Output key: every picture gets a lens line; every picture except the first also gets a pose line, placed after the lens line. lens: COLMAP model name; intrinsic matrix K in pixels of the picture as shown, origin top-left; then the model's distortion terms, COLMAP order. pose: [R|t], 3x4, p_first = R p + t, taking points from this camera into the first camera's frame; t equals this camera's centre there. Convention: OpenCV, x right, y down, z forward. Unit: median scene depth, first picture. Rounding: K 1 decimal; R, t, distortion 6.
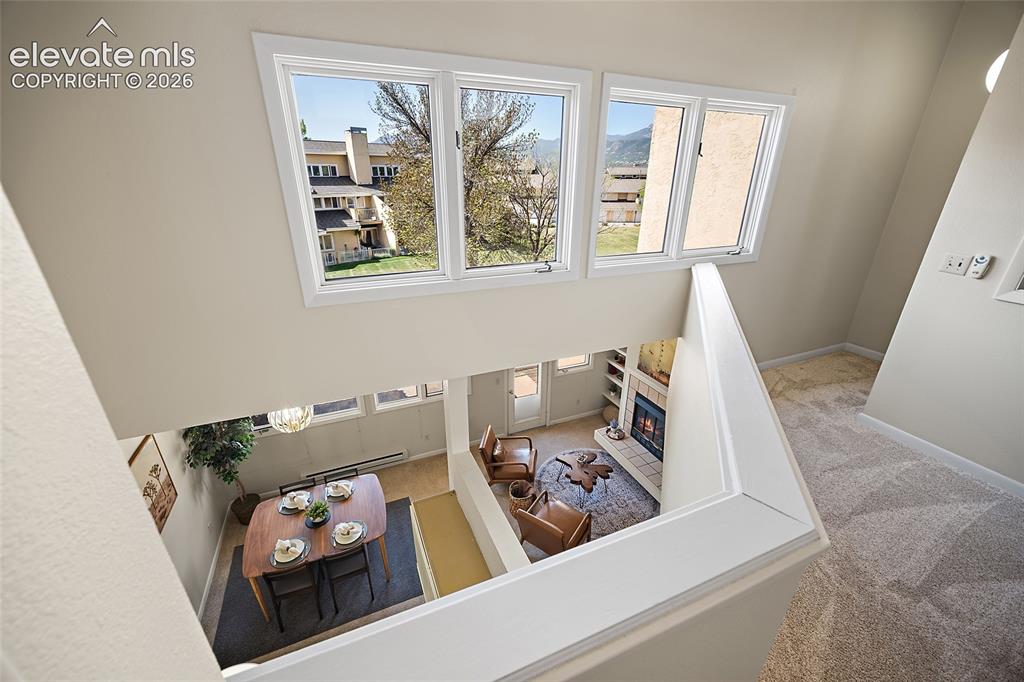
lens RADIAL K [[402.8, 0, 504.7], [0, 402.8, 334.7], [0, 0, 1]] dist [-0.001398, 0.001289]
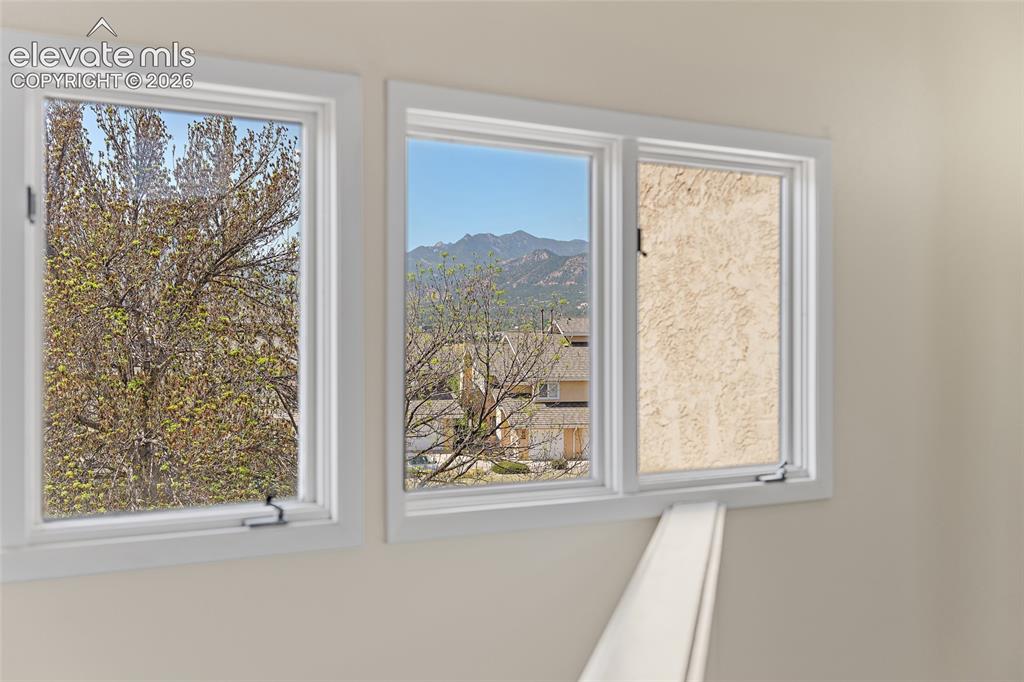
lens RADIAL K [[1224.9, 0, 512.9], [0, 1224.9, 336.4], [0, 0, 1]] dist [-0.024415, 0.000000]
pose [[0.983439, -0.005149, 0.181168, 0.093256], [0.072581, 0.927130, -0.367645, 0.093437], [-0.166073, 0.374706, 0.912149, -0.121889]]
